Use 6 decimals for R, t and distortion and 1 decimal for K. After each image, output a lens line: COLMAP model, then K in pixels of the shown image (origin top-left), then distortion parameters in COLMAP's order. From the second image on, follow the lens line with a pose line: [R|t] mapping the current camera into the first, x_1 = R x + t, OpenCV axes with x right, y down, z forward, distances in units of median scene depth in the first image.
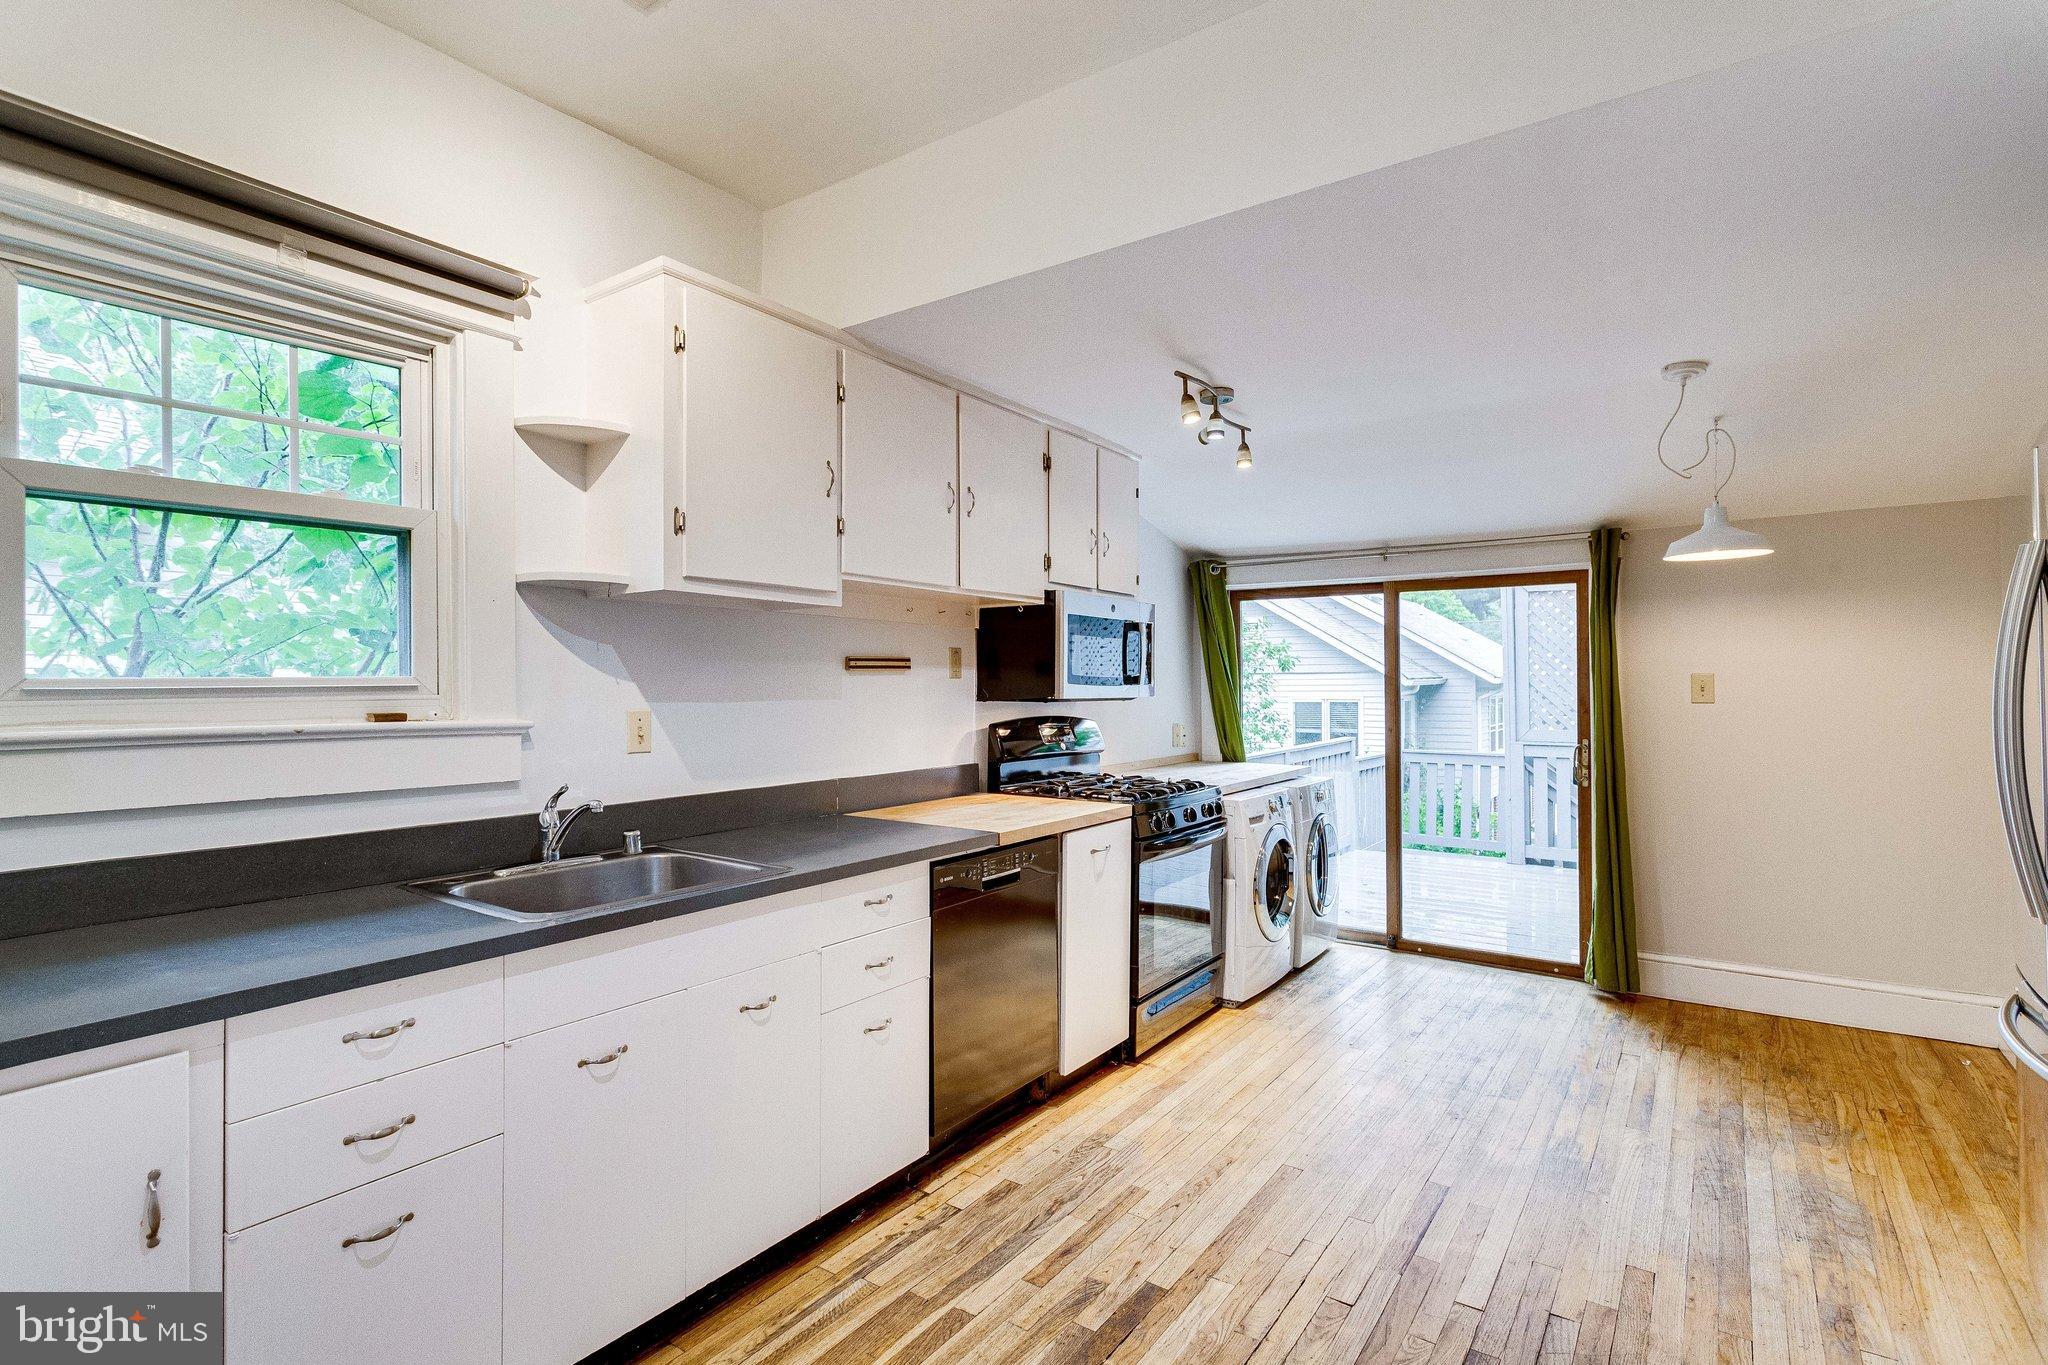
lens RADIAL K [[981.3, 0, 1014.4], [0, 981.3, 676.5], [0, 0, 1]] dist [-0.001614, -0.000079]
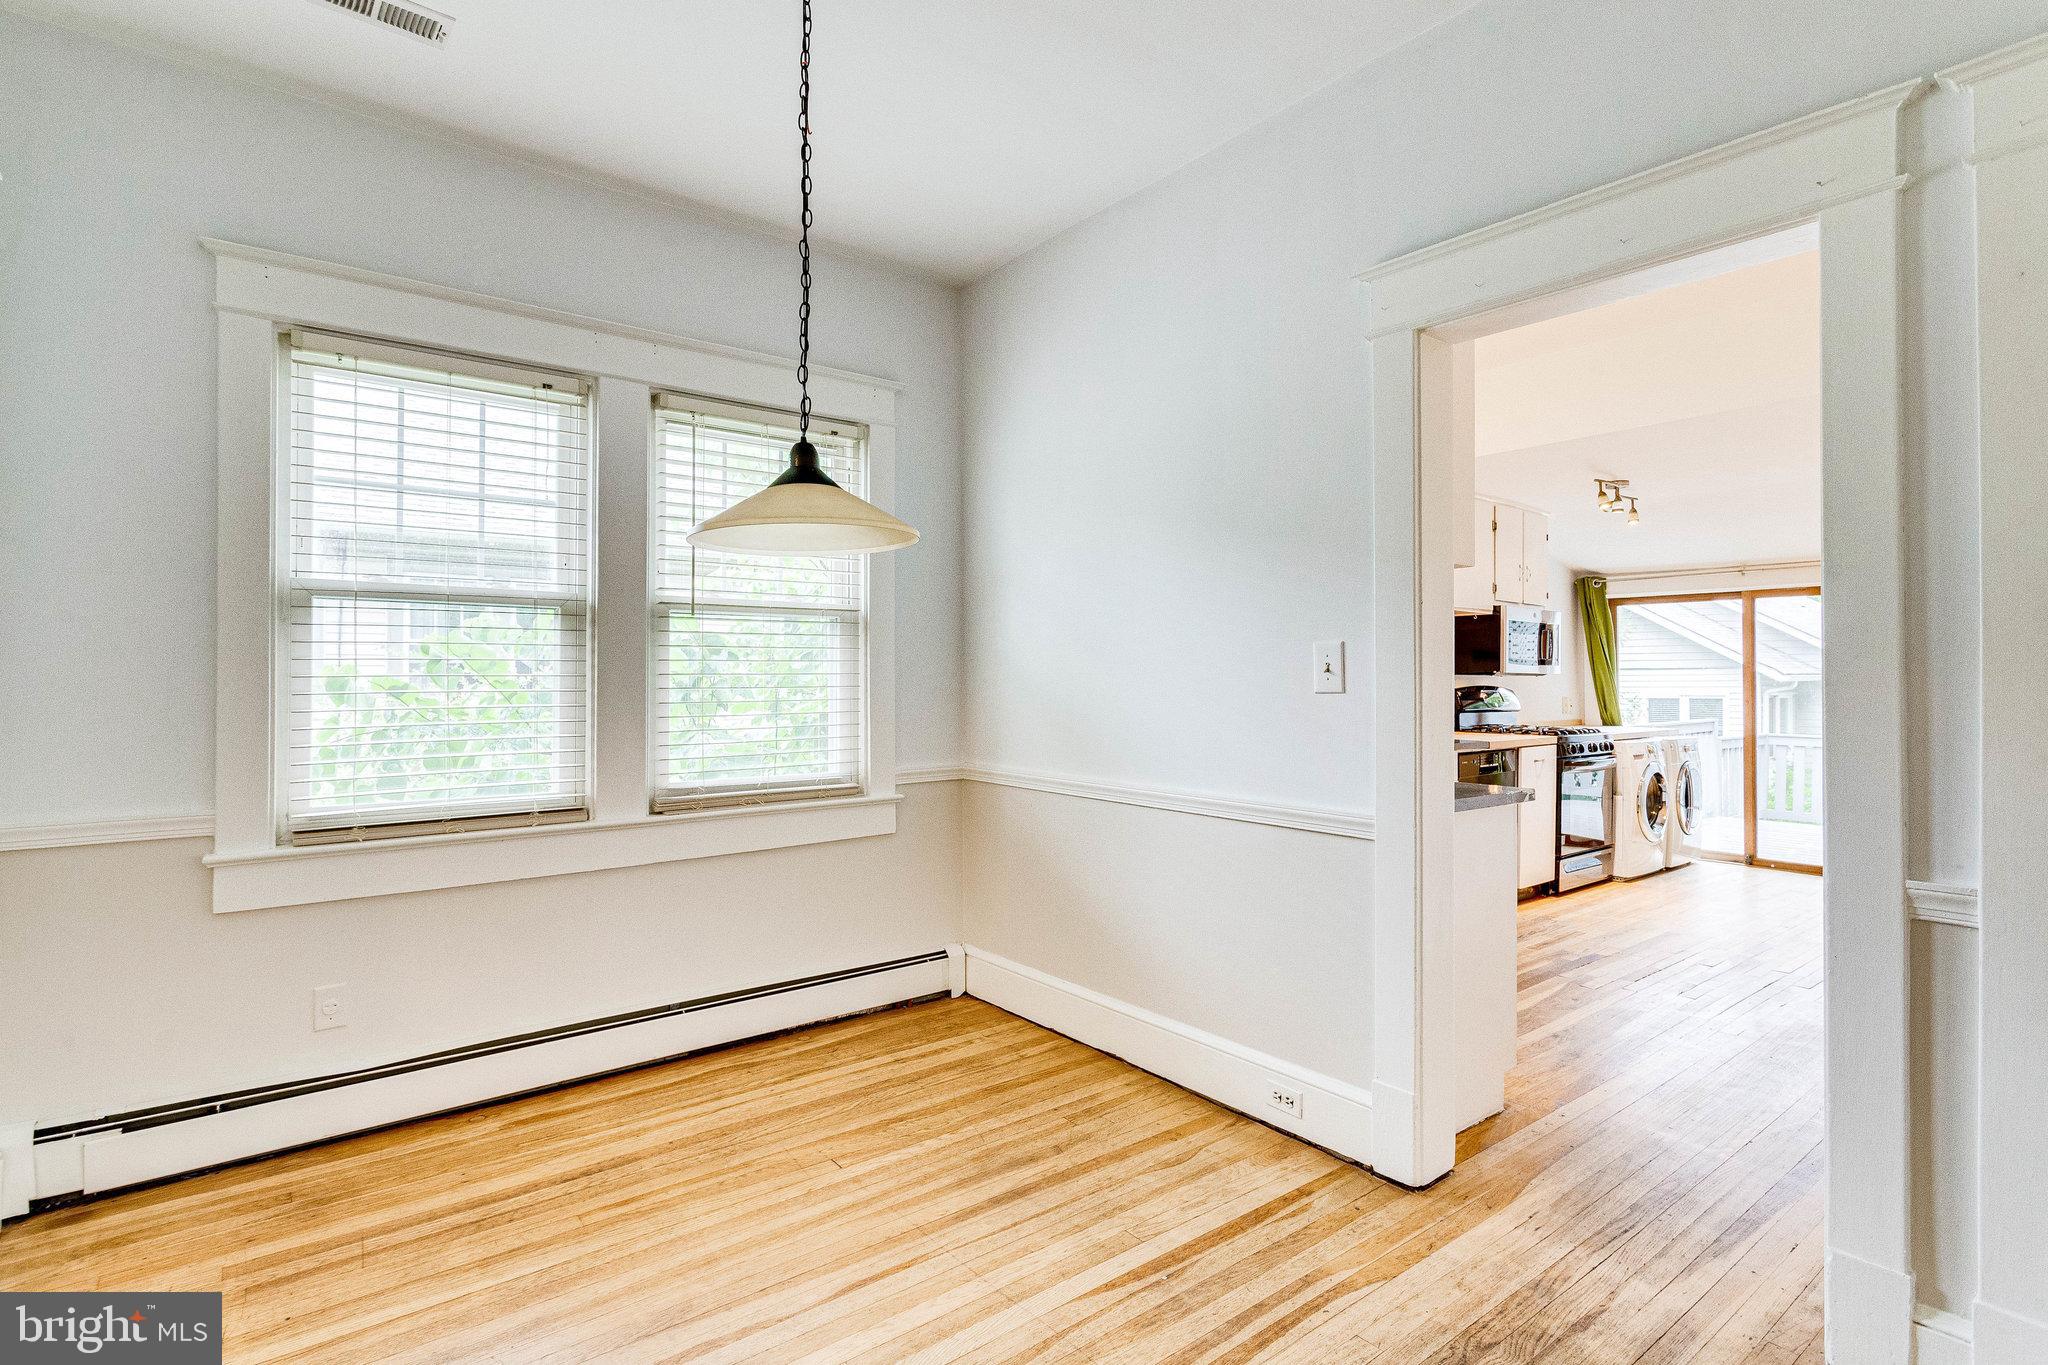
lens RADIAL K [[981.3, 0, 1014.4], [0, 981.3, 676.5], [0, 0, 1]] dist [-0.001614, -0.000079]
pose [[0.958561, 0.000126, -0.284887, -0.246340], [-0.000681, 0.999998, -0.001849, 0.030527], [0.284887, 0.001966, 0.958559, -0.720227]]
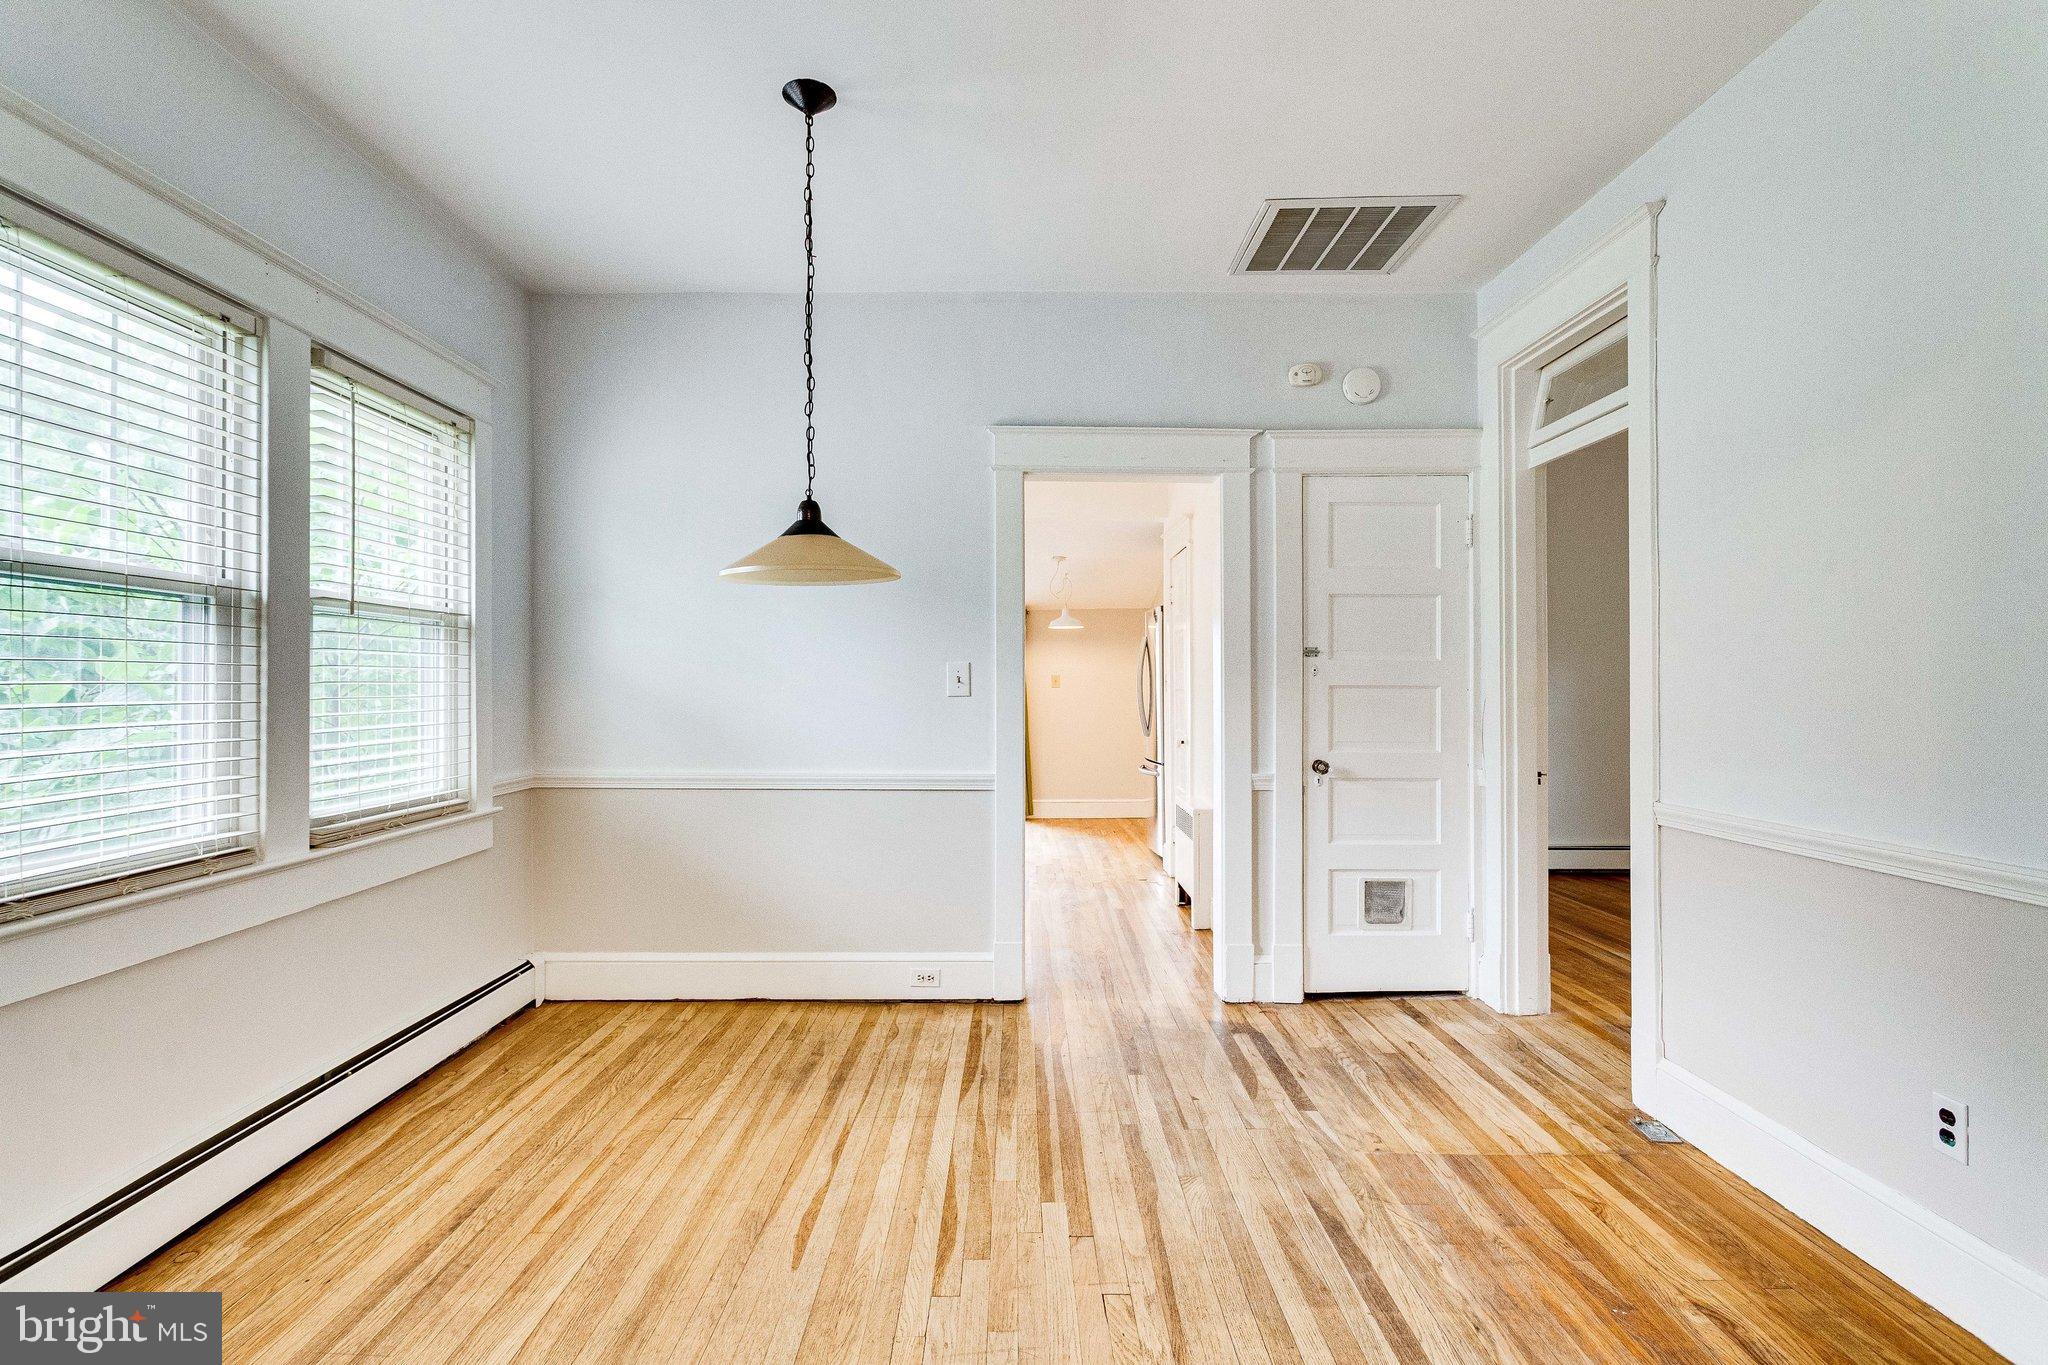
lens RADIAL K [[981.3, 0, 1014.4], [0, 981.3, 676.5], [0, 0, 1]] dist [-0.001614, -0.000079]
pose [[0.810614, 0.009023, 0.585511, -0.764677], [-0.003644, 0.999940, -0.010364, 0.028972], [-0.585569, 0.006268, 0.810598, -0.866914]]
